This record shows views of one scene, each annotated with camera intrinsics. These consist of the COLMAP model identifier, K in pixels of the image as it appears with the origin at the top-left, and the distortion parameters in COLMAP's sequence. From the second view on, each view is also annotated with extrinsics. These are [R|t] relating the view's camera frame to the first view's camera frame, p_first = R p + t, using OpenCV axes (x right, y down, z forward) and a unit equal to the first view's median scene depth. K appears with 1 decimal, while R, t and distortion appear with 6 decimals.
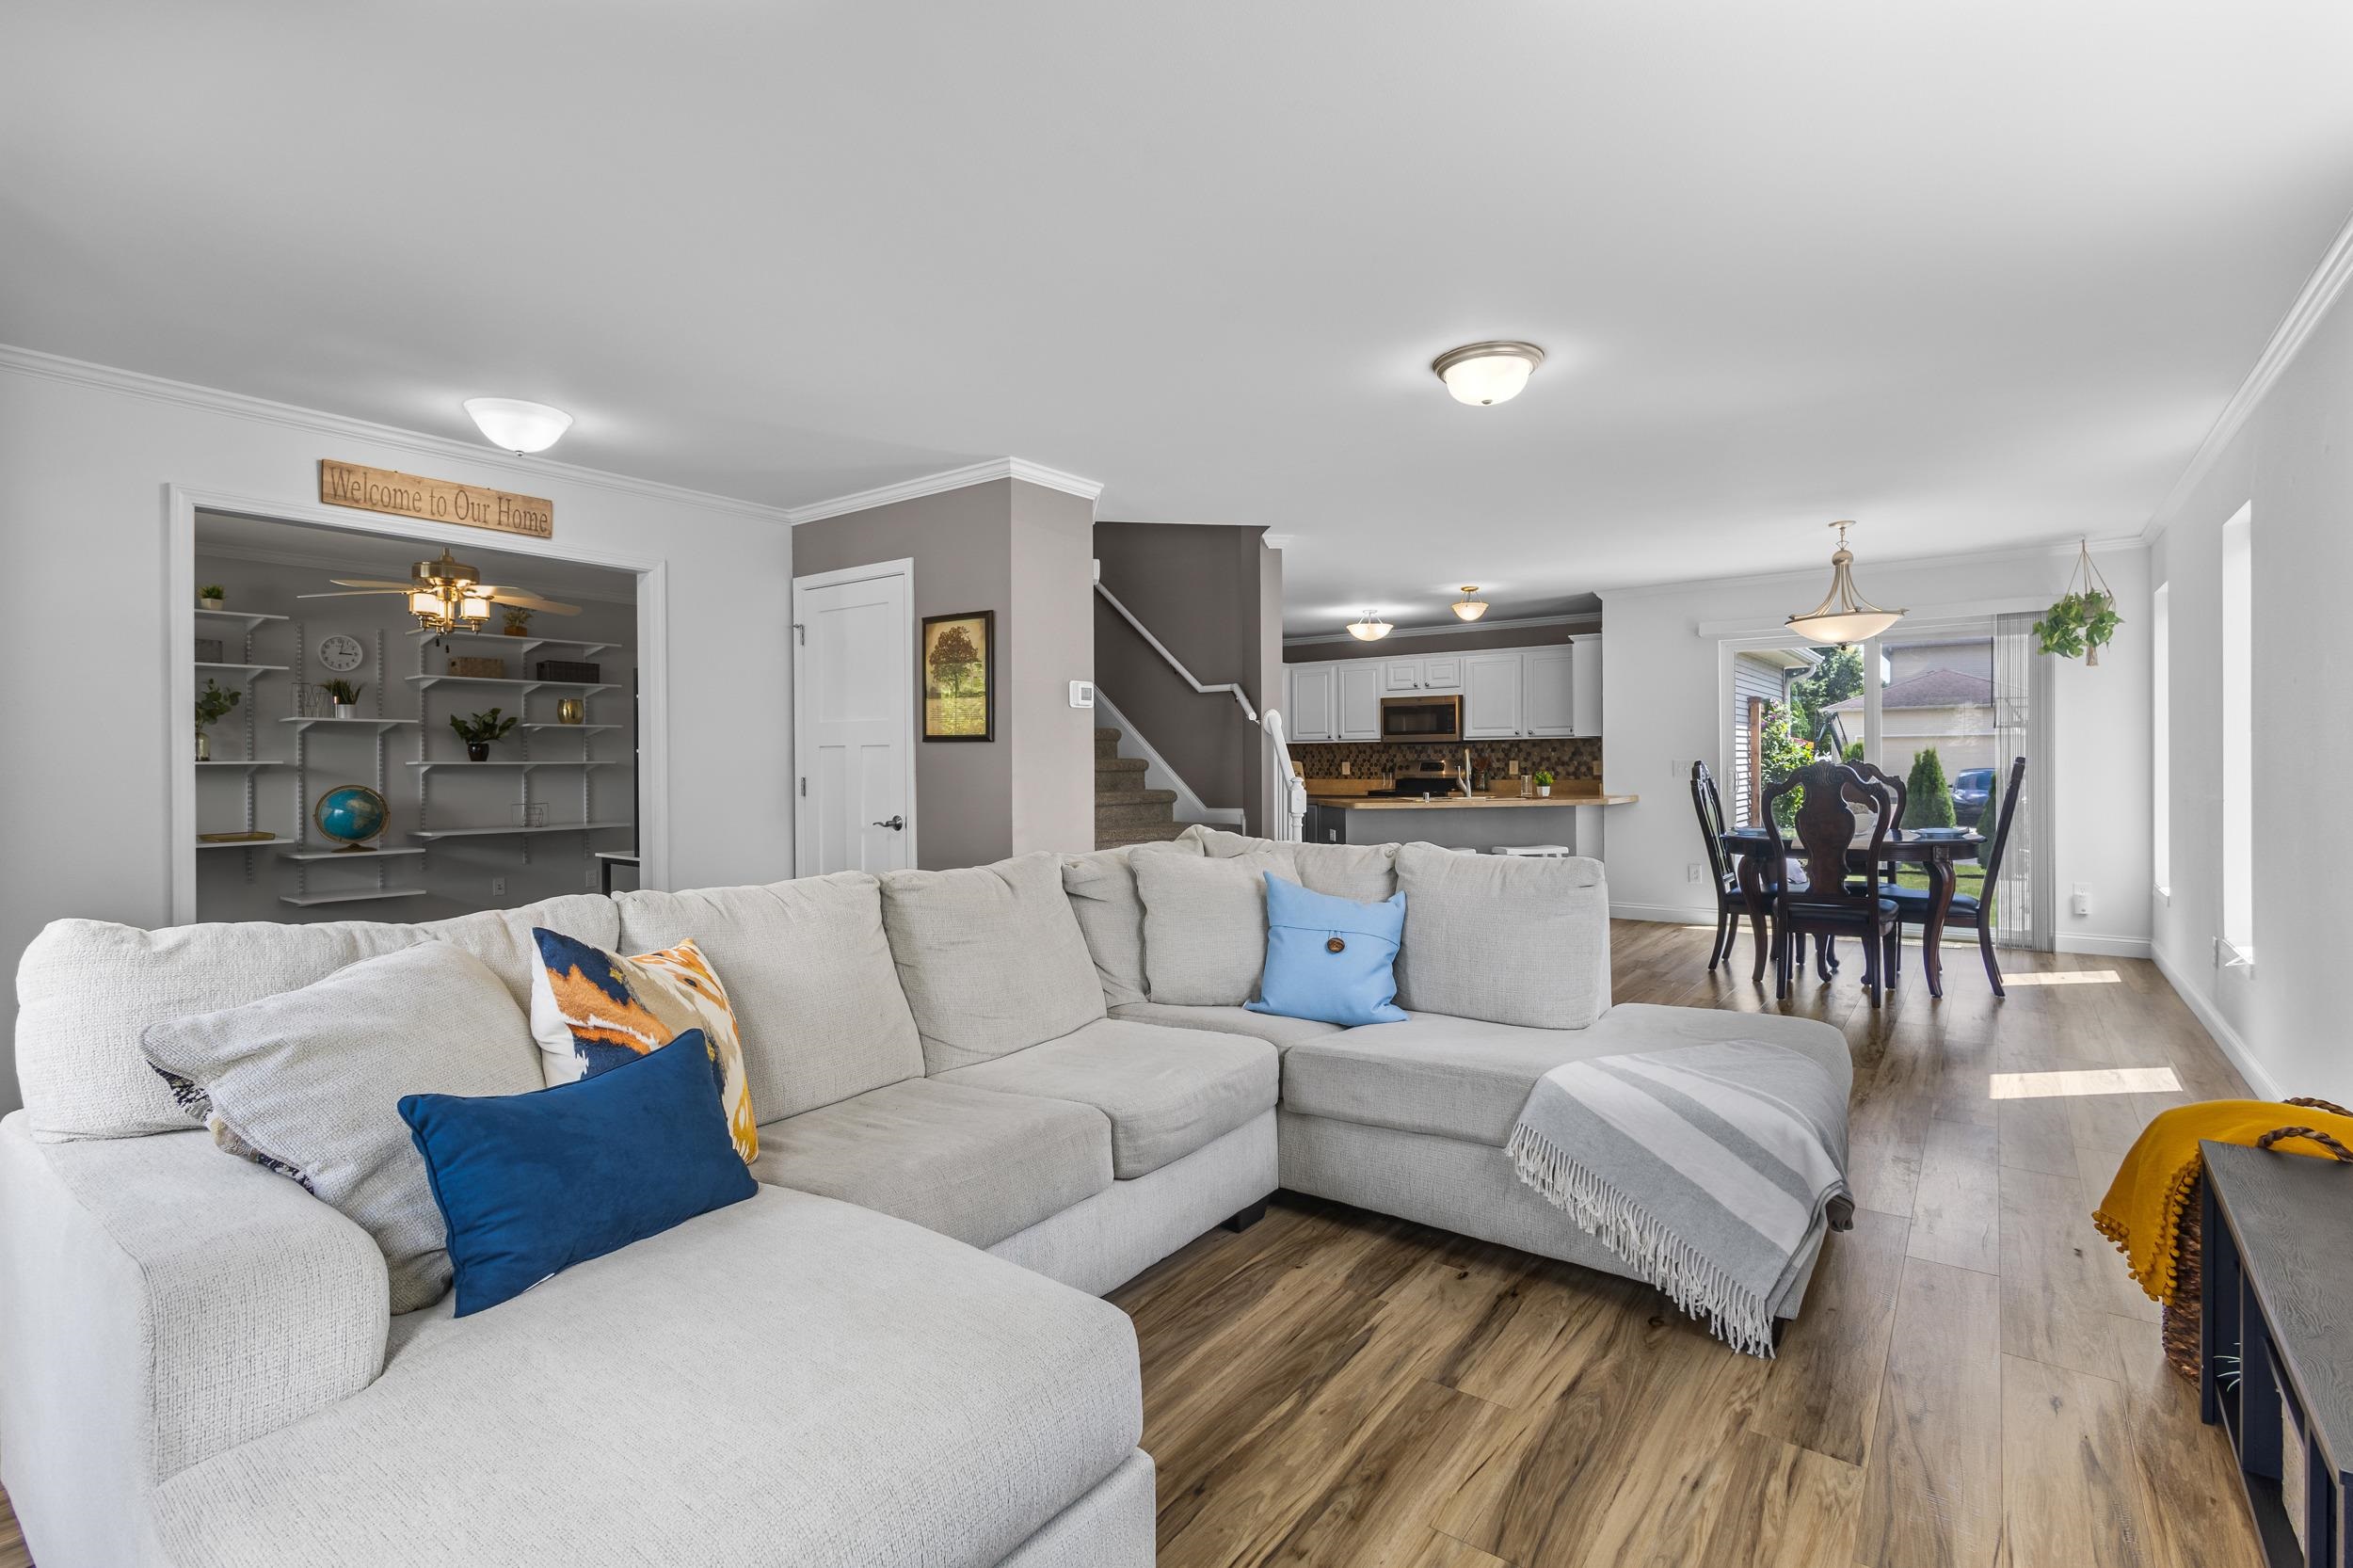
lens RADIAL K [[1082.6, 0, 1166.7], [0, 1082.6, 771.8], [0, 0, 1]] dist [0.017082, -0.006476]
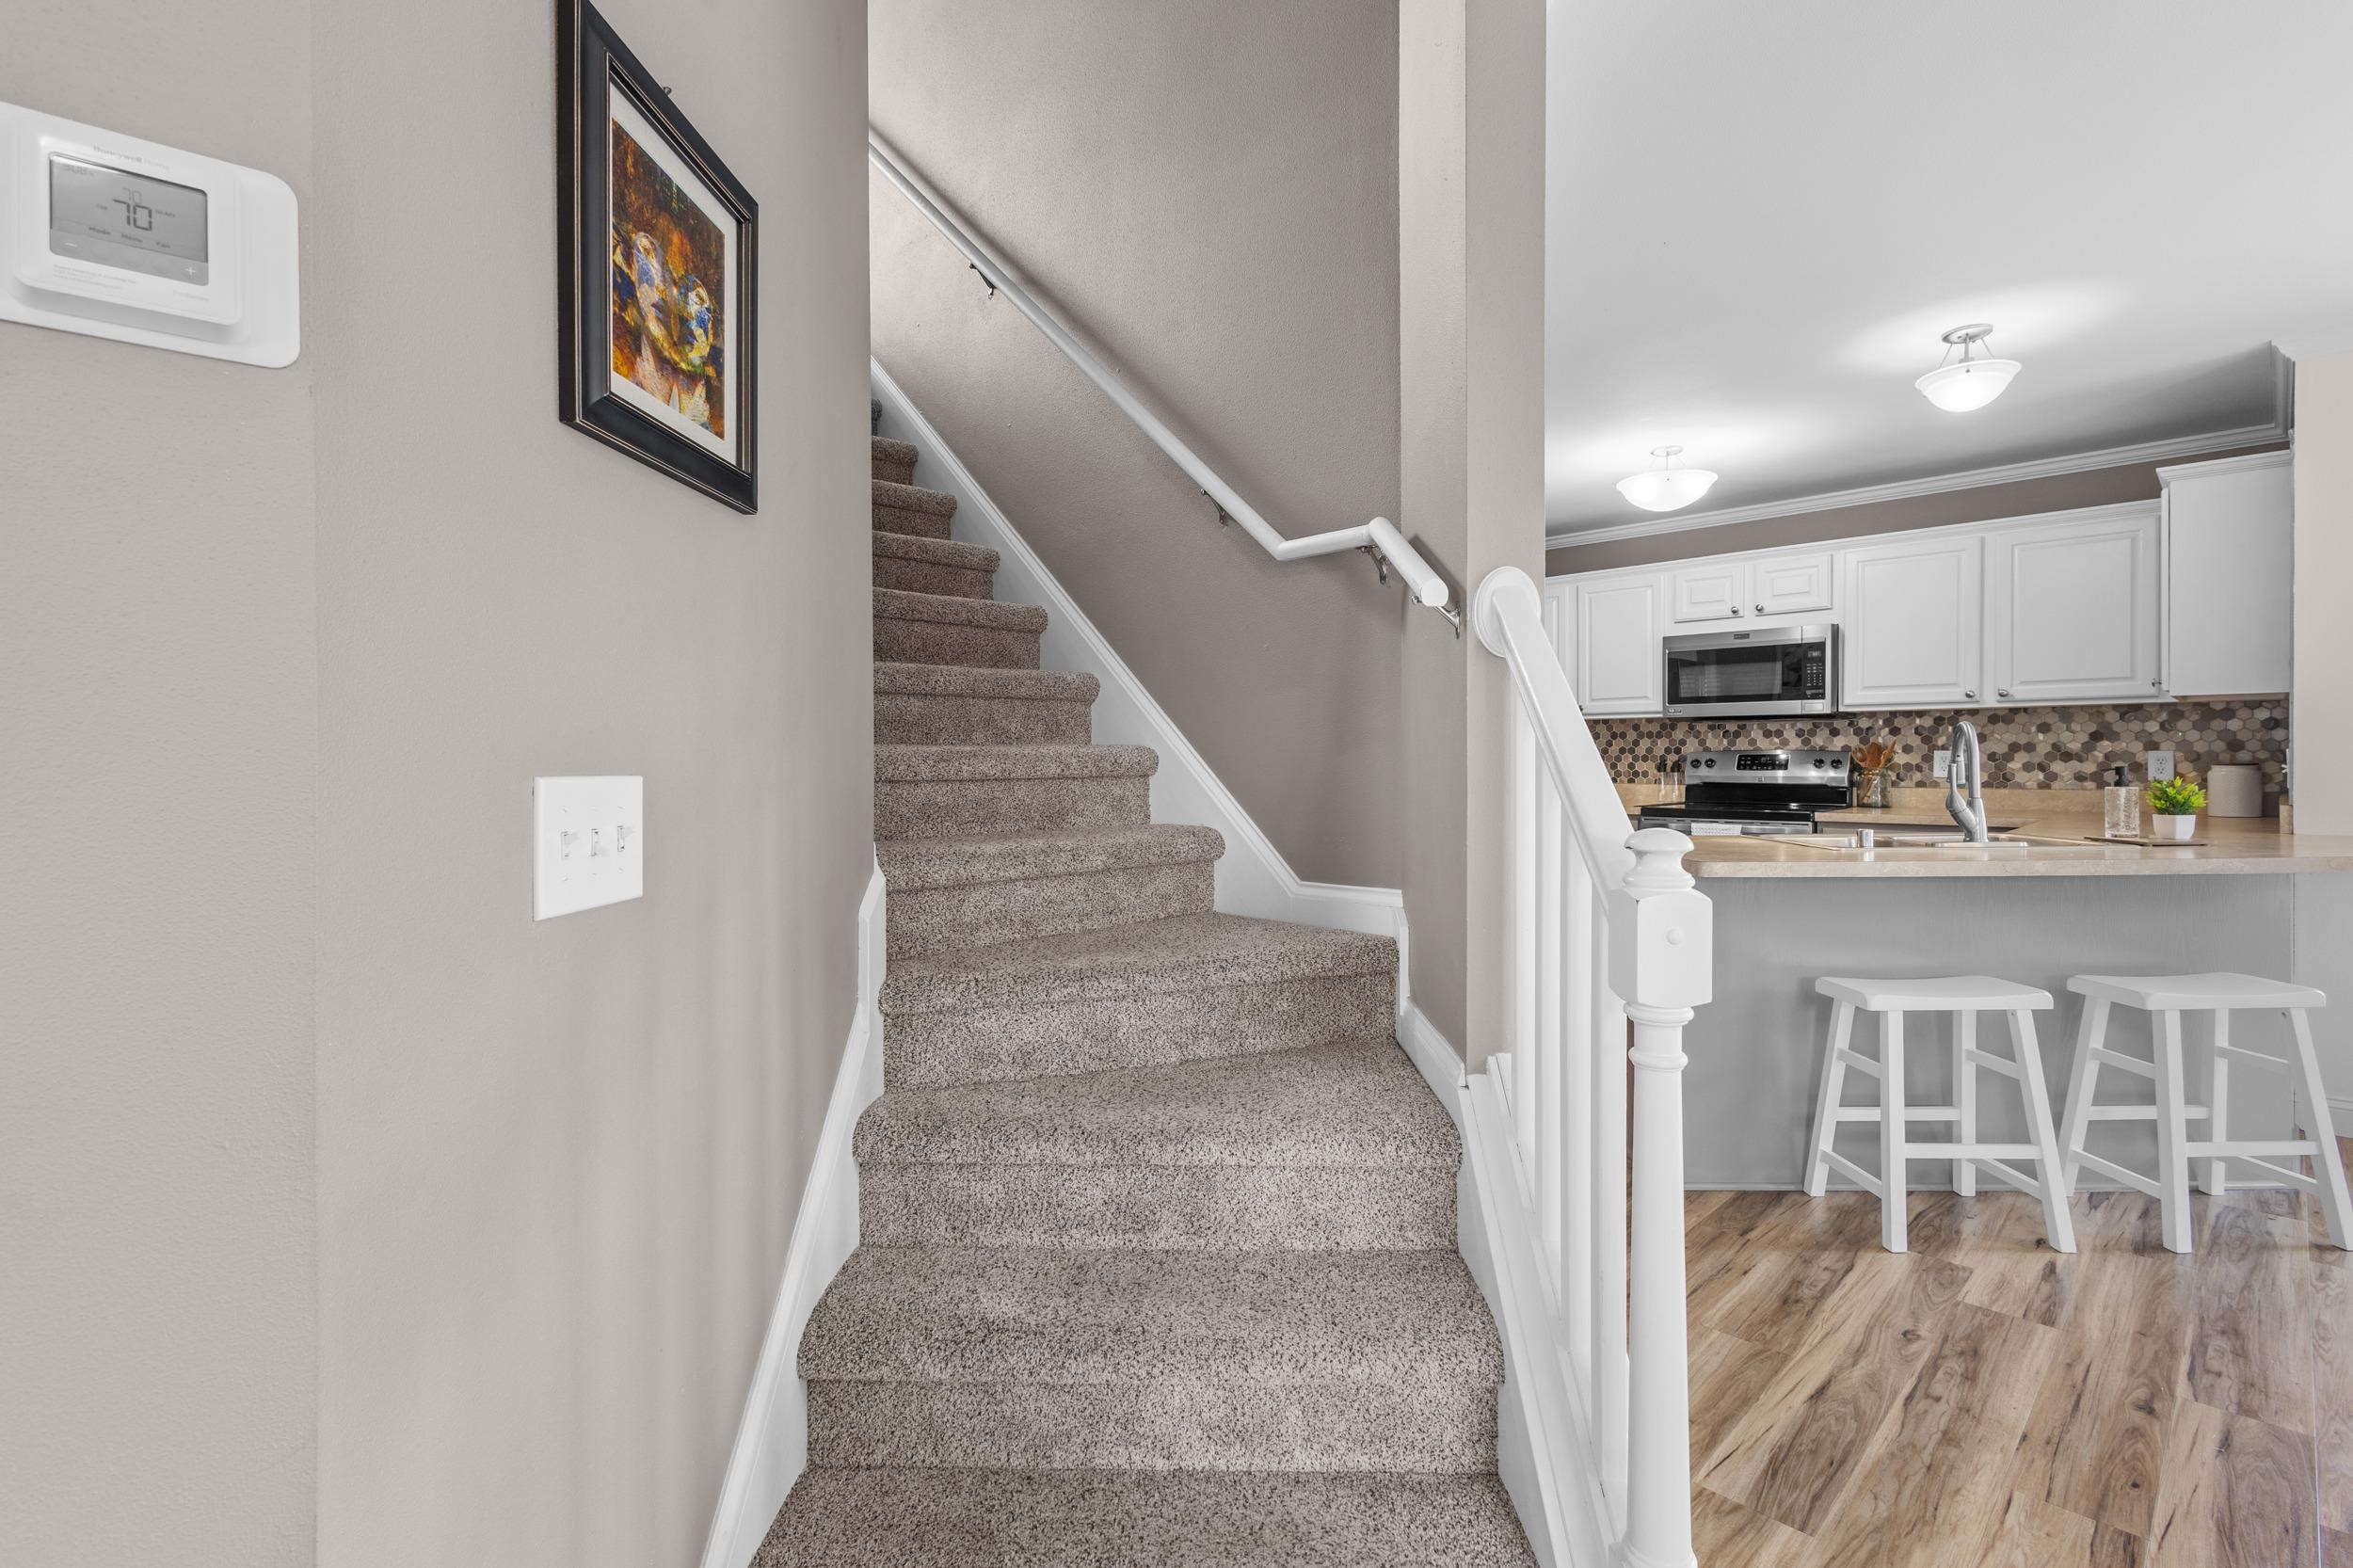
lens RADIAL K [[1073.6, 0, 1175.9], [0, 1073.6, 770.9], [0, 0, 1]] dist [0.014549, -0.005638]
pose [[0.989777, 0.002860, -0.142598, 0.036788], [-0.001616, 0.999960, 0.008840, -0.005335], [0.142618, -0.008520, 0.989741, 0.496982]]
